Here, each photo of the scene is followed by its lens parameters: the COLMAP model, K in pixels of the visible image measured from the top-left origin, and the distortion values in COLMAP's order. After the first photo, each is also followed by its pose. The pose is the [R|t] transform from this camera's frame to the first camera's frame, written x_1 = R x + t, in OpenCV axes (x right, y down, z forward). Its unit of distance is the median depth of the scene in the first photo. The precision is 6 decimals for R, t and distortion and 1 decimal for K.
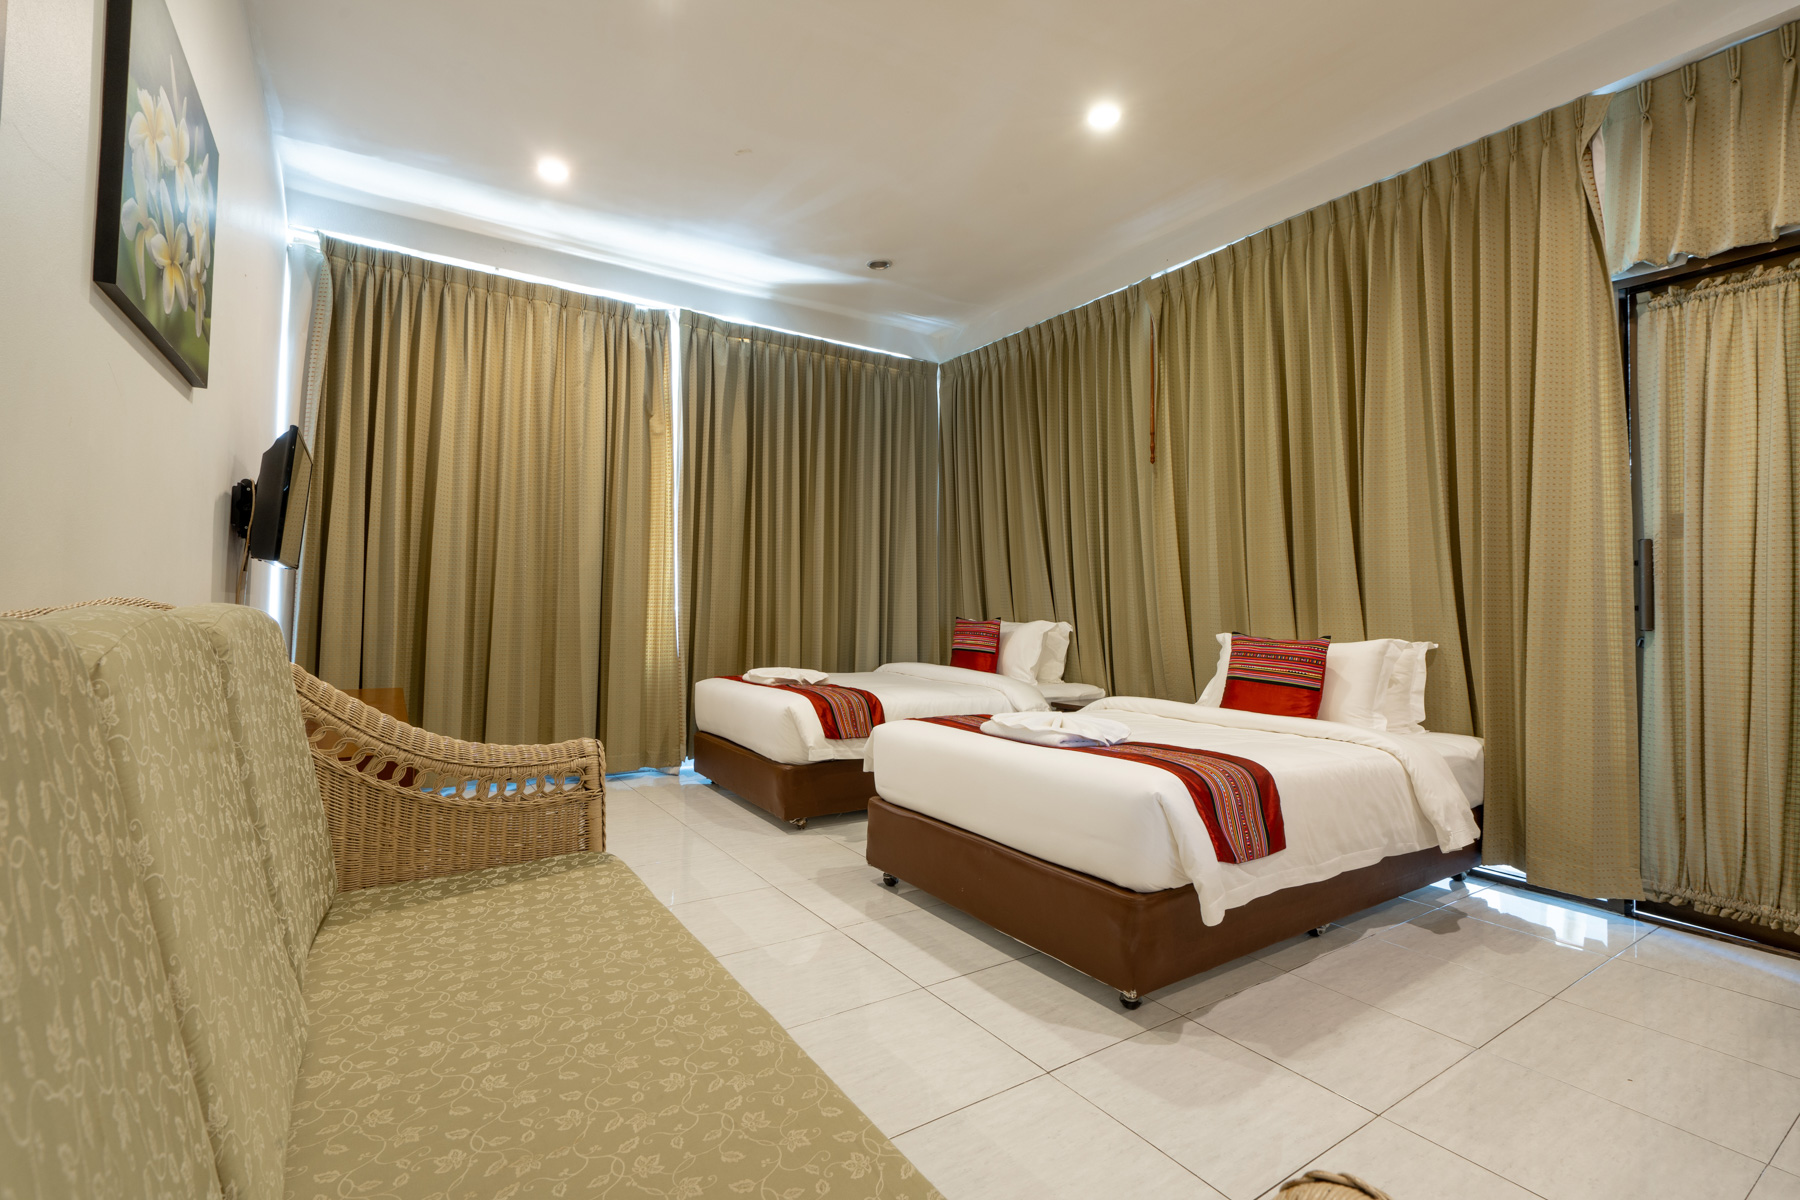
lens RADIAL K [[805.3, 0, 895.6], [0, 805.3, 585.3], [0, 0, 1]] dist [-0.009735, 0.004459]
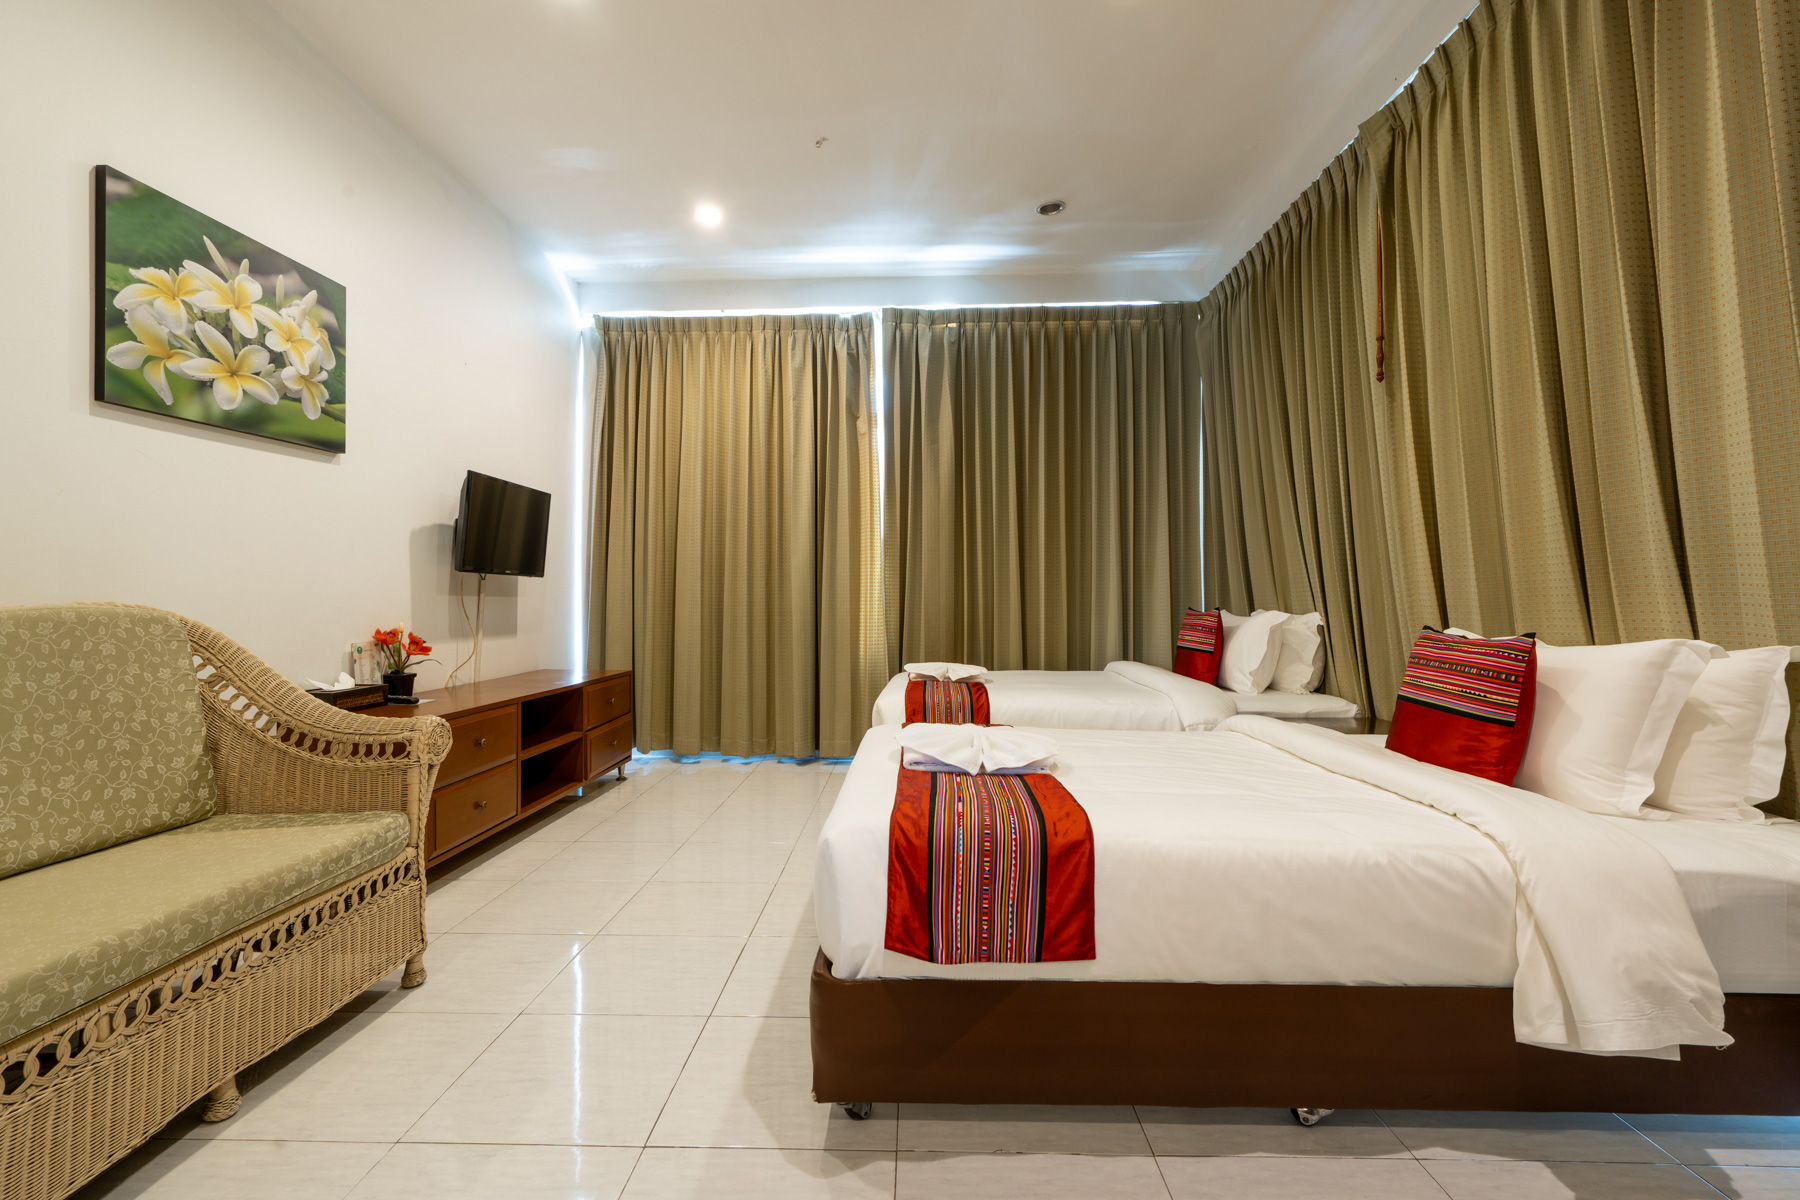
lens RADIAL K [[805.3, 0, 895.6], [0, 805.3, 585.3], [0, 0, 1]] dist [-0.009735, 0.004459]
pose [[0.818214, -0.026669, -0.574295, 0.331296], [0.031354, 0.999507, -0.001744, 0.009958], [0.574058, -0.016579, 0.818646, 0.172434]]
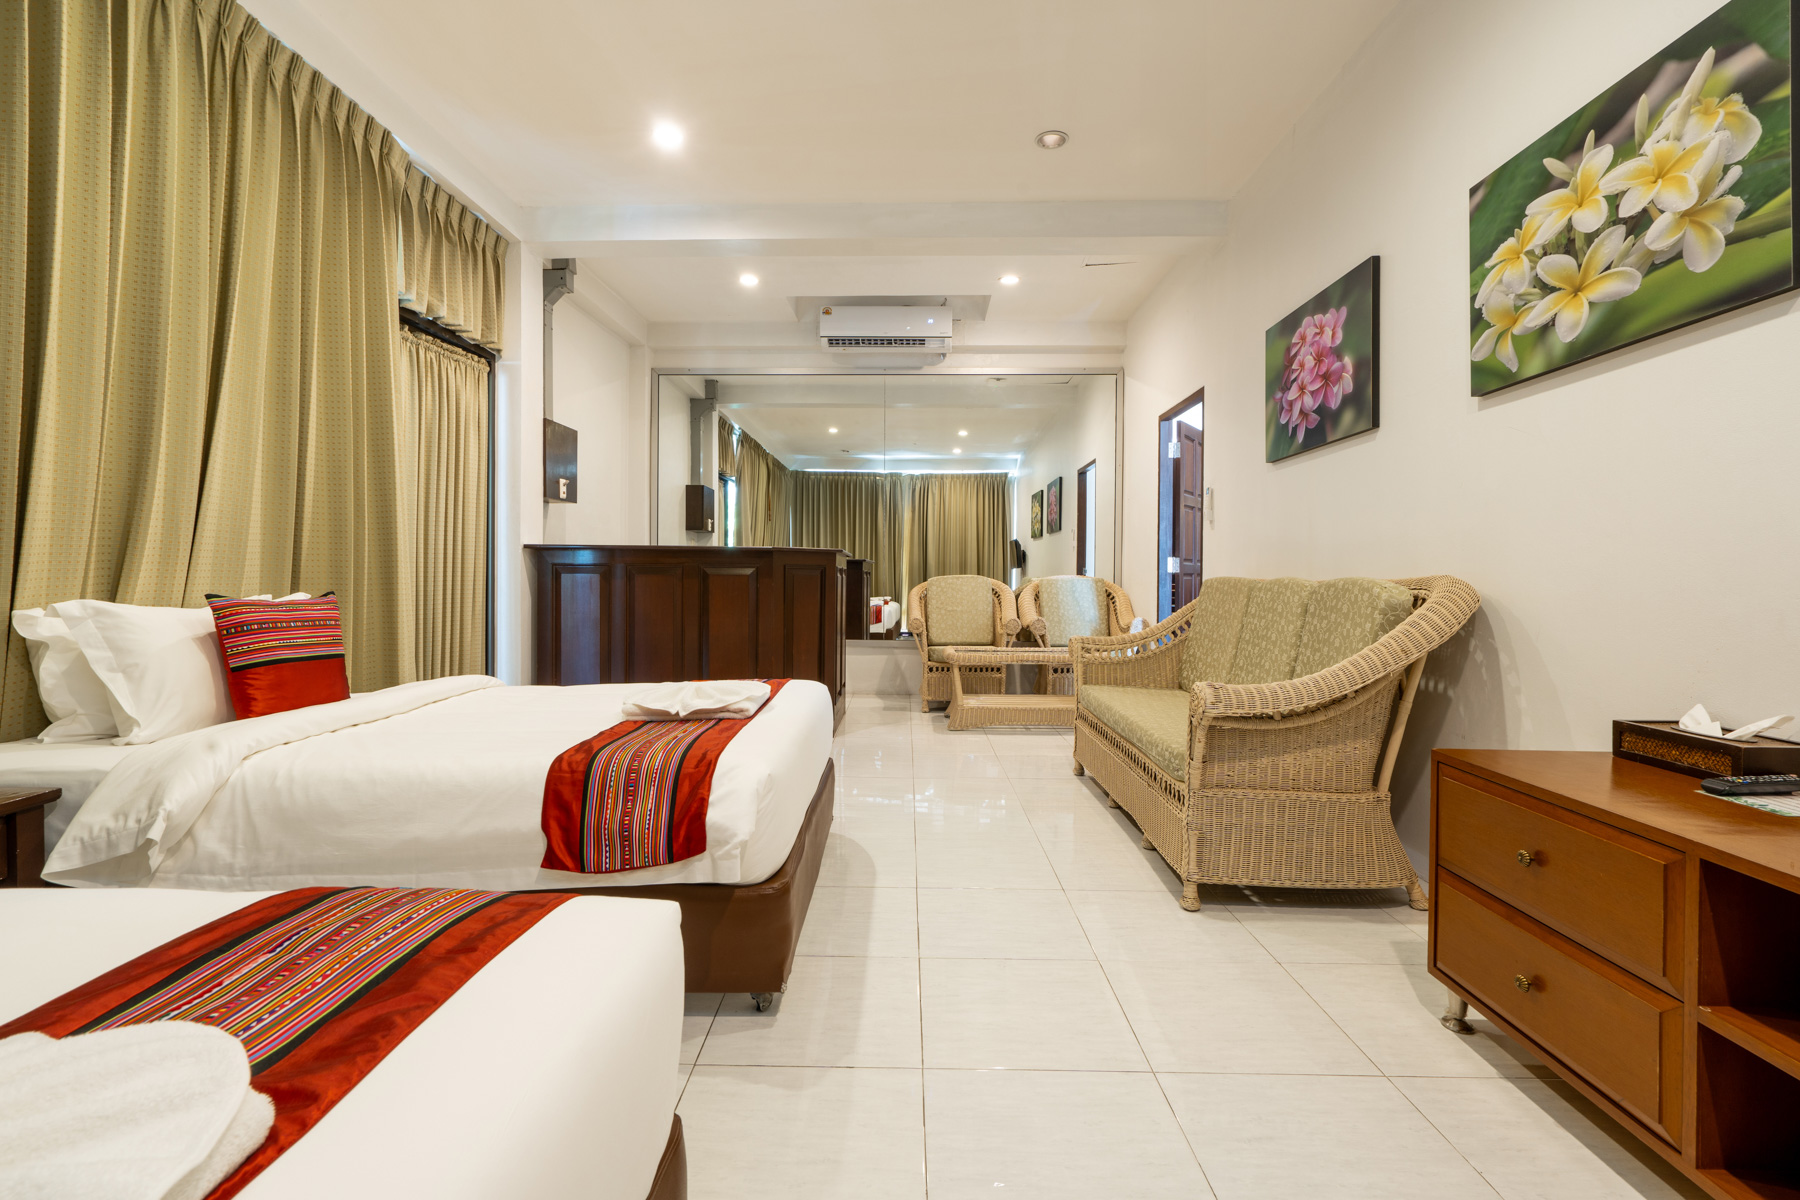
lens RADIAL K [[805.3, 0, 895.6], [0, 805.3, 585.3], [0, 0, 1]] dist [-0.009735, 0.004459]
pose [[-0.827040, -0.029854, 0.561350, -0.265730], [-0.037434, 0.999297, -0.002007, 0.025516], [-0.560896, -0.022673, -0.827576, 0.900114]]
